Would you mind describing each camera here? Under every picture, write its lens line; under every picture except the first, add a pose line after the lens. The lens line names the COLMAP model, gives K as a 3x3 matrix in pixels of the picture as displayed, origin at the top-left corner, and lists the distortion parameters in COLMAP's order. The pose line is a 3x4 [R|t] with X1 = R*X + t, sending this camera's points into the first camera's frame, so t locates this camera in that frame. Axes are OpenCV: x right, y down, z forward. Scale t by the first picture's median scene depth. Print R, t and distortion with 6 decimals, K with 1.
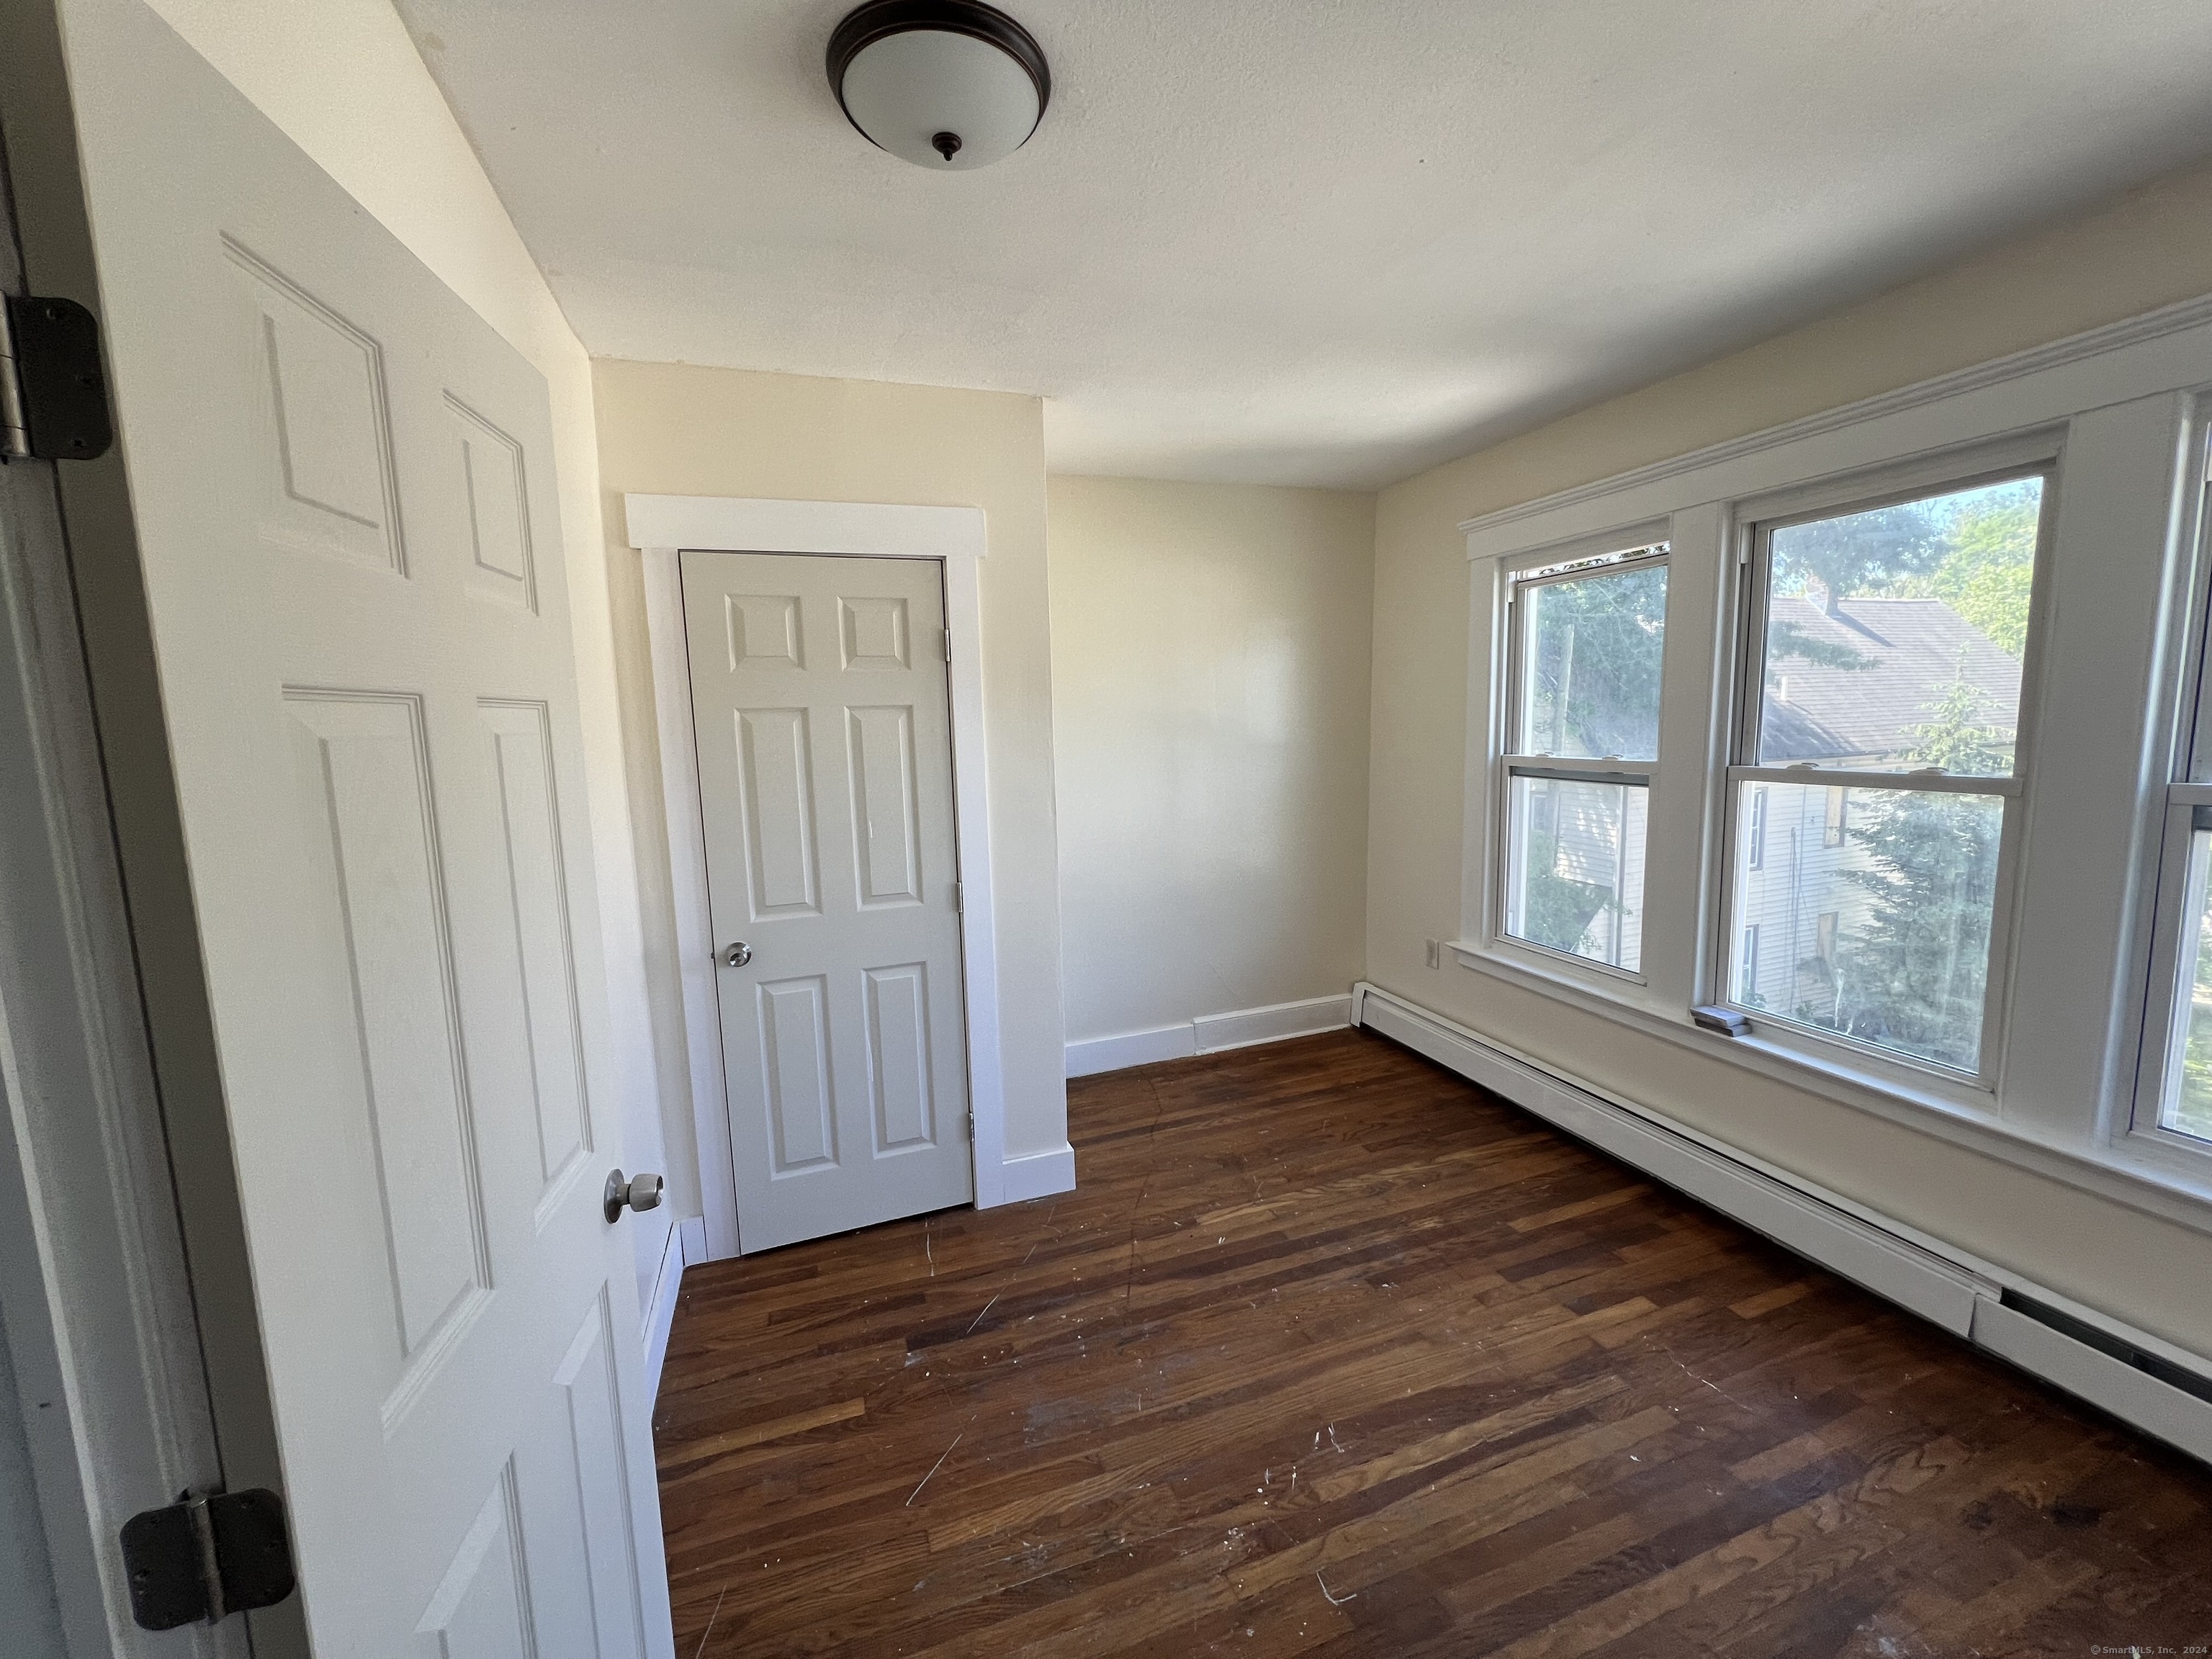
lens RADIAL K [[890.2, 0, 1097.1], [0, 890.2, 828.7], [0, 0, 1]] dist [-0.003049, 0.000618]
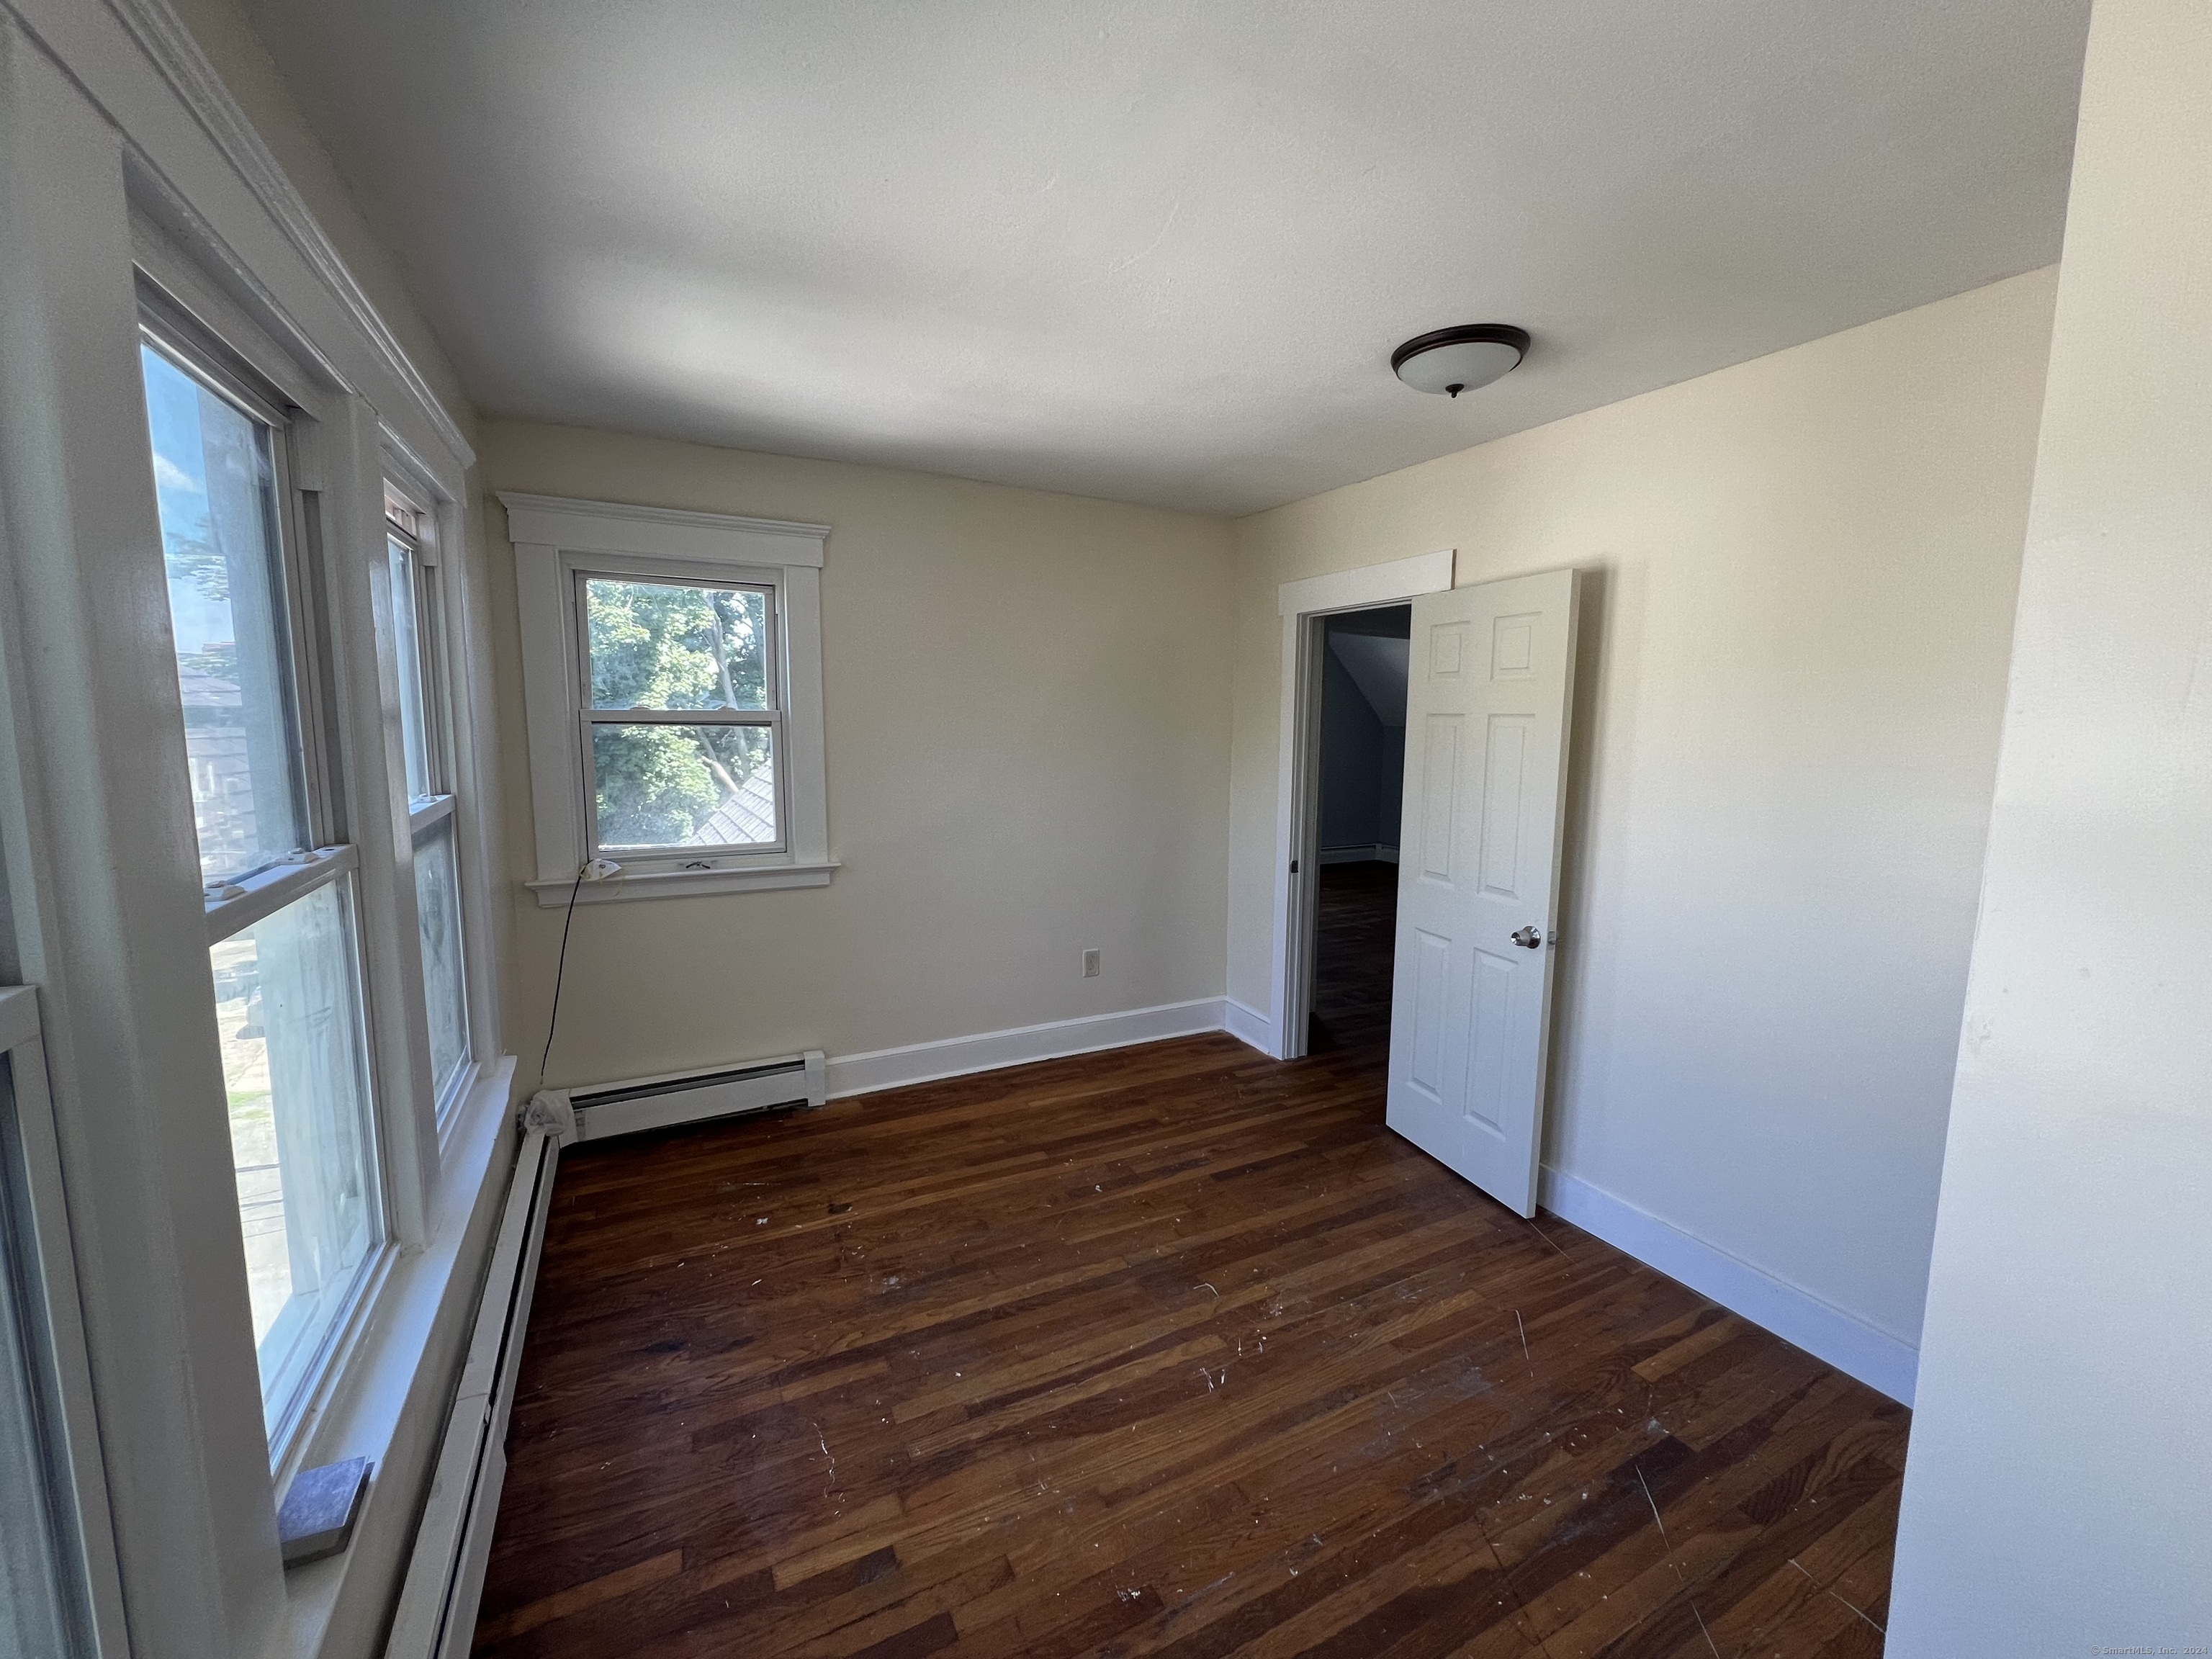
lens RADIAL K [[890.2, 0, 1097.1], [0, 890.2, 828.7], [0, 0, 1]] dist [-0.003049, 0.000618]
pose [[-0.989767, 0.039101, -0.137229, 0.418385], [0.003223, 0.967603, 0.252456, -0.210197], [0.142654, 0.249431, -0.957828, 1.478599]]
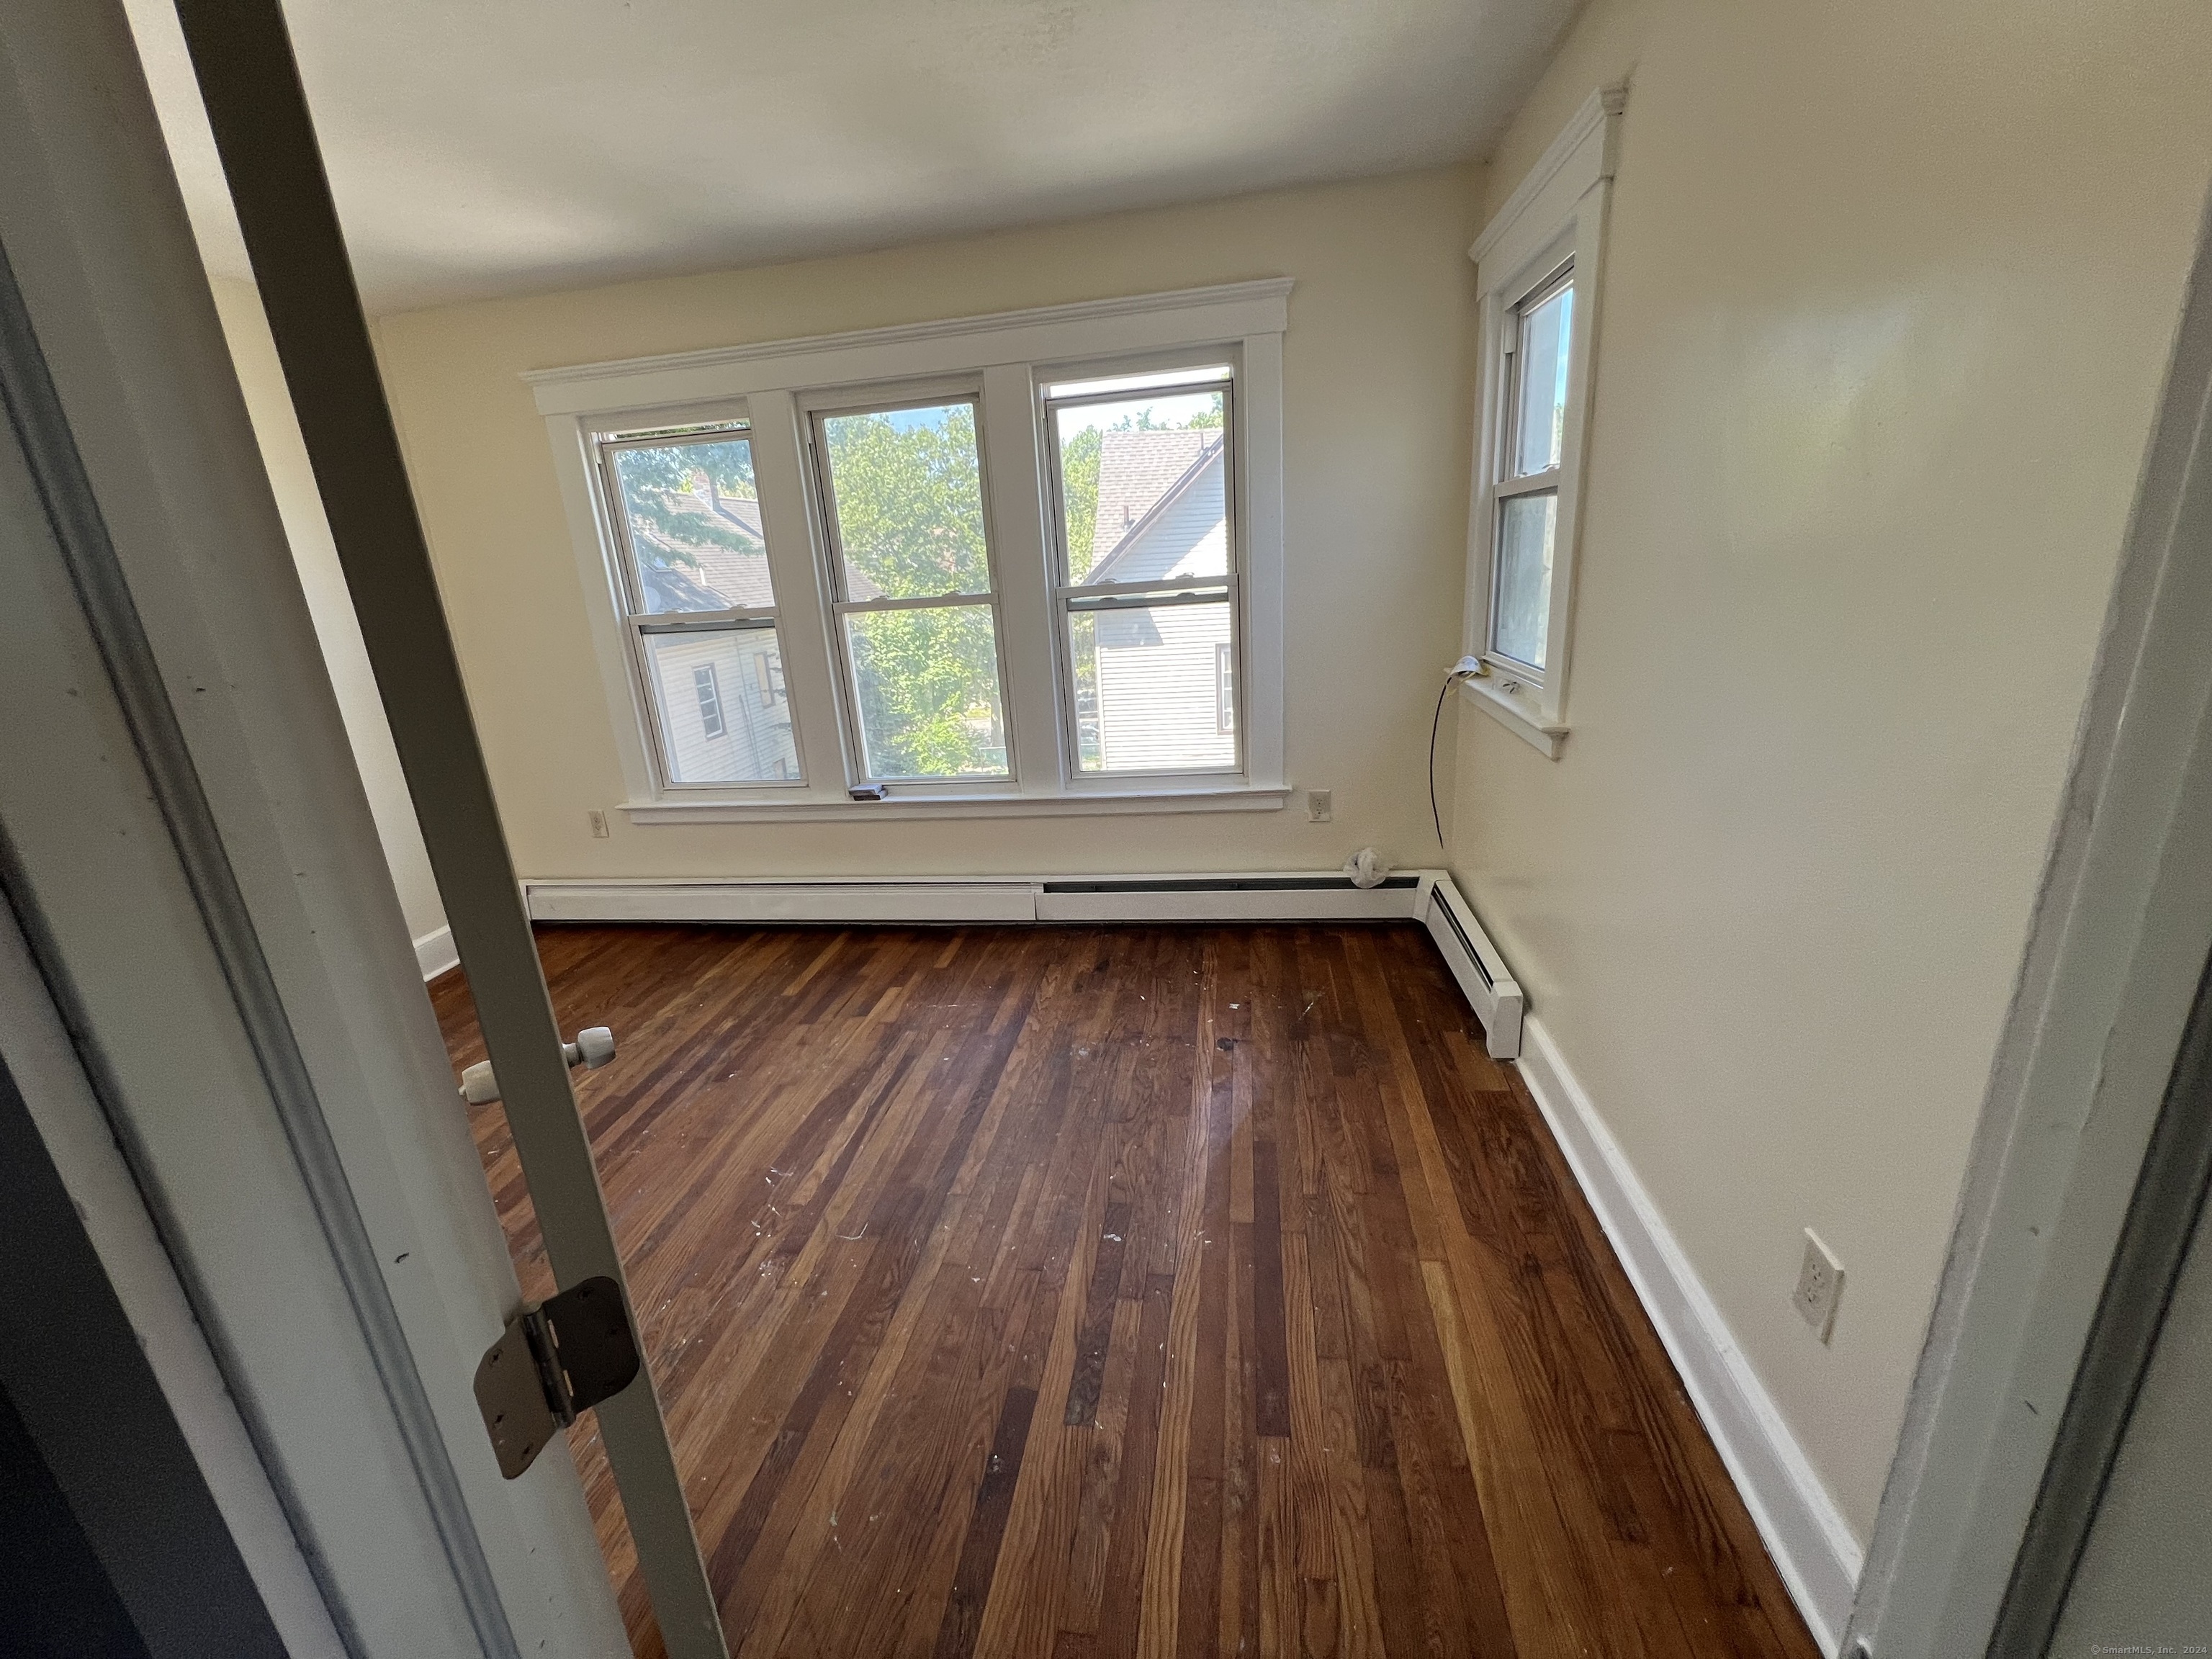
lens RADIAL K [[890.2, 0, 1097.1], [0, 890.2, 828.7], [0, 0, 1]] dist [-0.003049, 0.000618]
pose [[0.470570, -0.259416, 0.843366, -0.332471], [0.164263, 0.964852, 0.205132, 0.050070], [-0.866938, 0.042005, 0.496643, 0.012048]]
